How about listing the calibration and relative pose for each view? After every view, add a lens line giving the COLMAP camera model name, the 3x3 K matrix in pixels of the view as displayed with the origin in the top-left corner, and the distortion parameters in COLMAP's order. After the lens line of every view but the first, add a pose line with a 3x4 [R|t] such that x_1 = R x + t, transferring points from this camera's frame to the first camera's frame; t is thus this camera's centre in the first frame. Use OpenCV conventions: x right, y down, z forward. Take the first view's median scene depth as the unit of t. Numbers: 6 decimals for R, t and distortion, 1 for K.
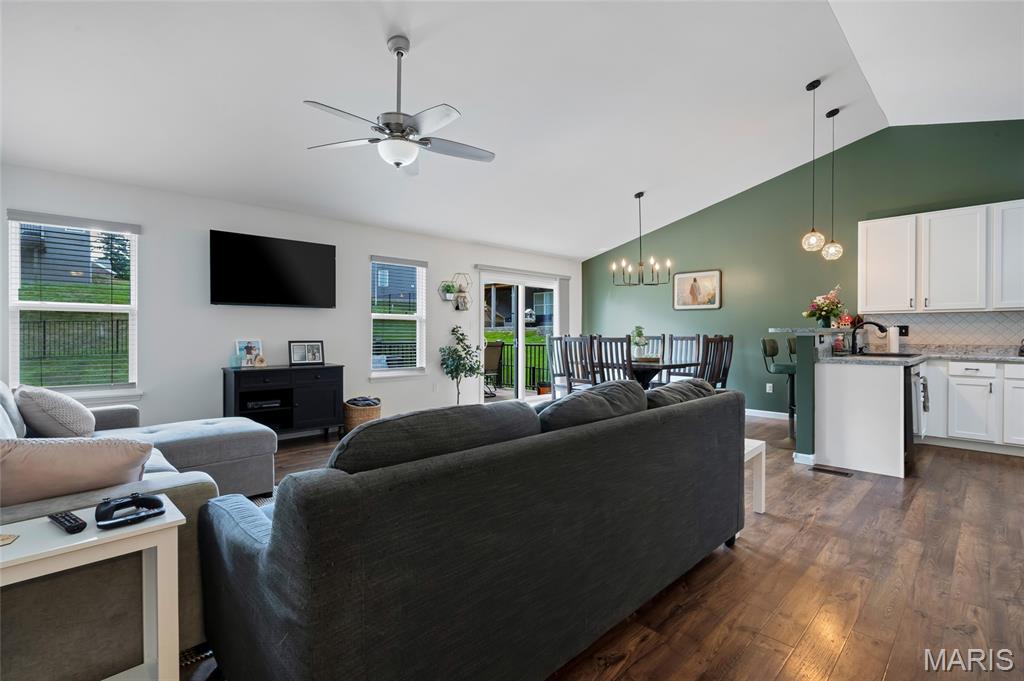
lens RADIAL K [[469.8, 0, 512.0], [0, 469.8, 340.5], [0, 0, 1]] dist [-0.002675, 0.000194]
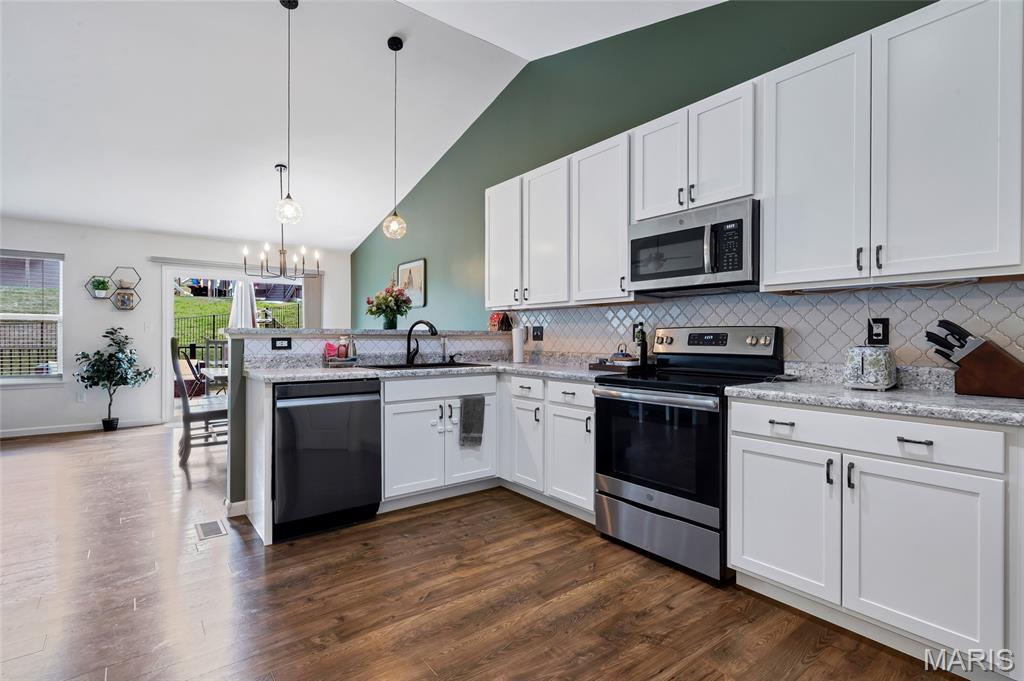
lens RADIAL K [[501.3, 0, 512.0], [0, 501.3, 340.5], [0, 0, 1]] dist [-0.000227, -0.000247]
pose [[0.991378, 0.003076, -0.131000, 0.725902], [-0.004007, 0.999969, -0.006845, -0.002866], [0.130975, 0.007311, 0.991359, 0.170464]]
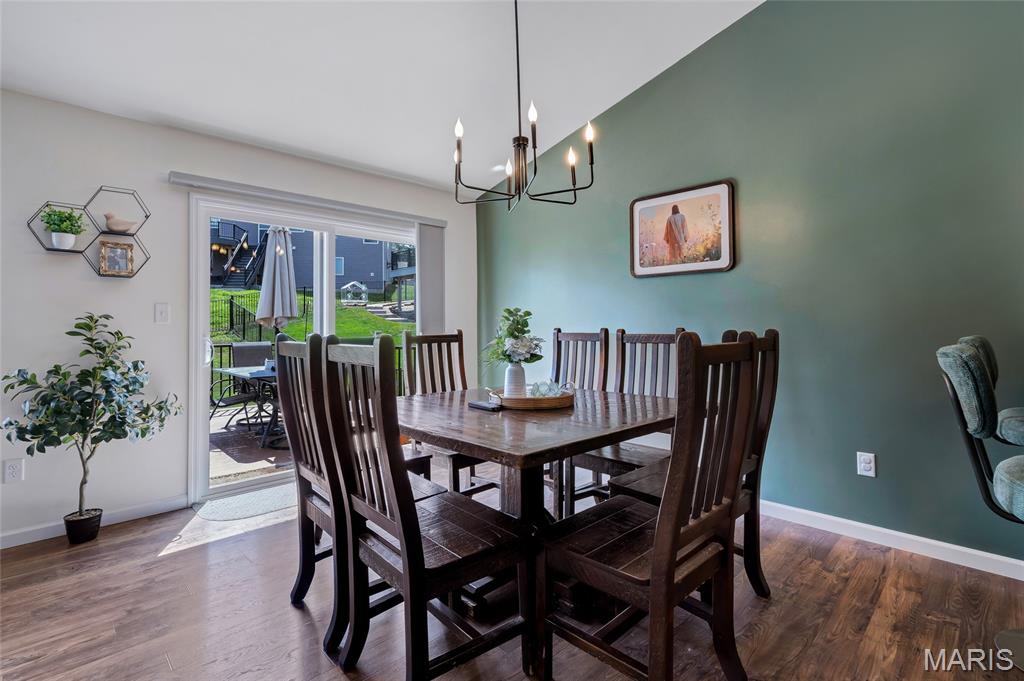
lens RADIAL K [[482.6, 0, 509.6], [0, 482.6, 317.3], [0, 0, 1]] dist [-0.000697, 0.000283]
pose [[0.999954, -0.009537, 0.000209, 0.242433], [0.009539, 0.999249, -0.037565, -0.008572], [0.000149, 0.037565, 0.999294, 0.569497]]
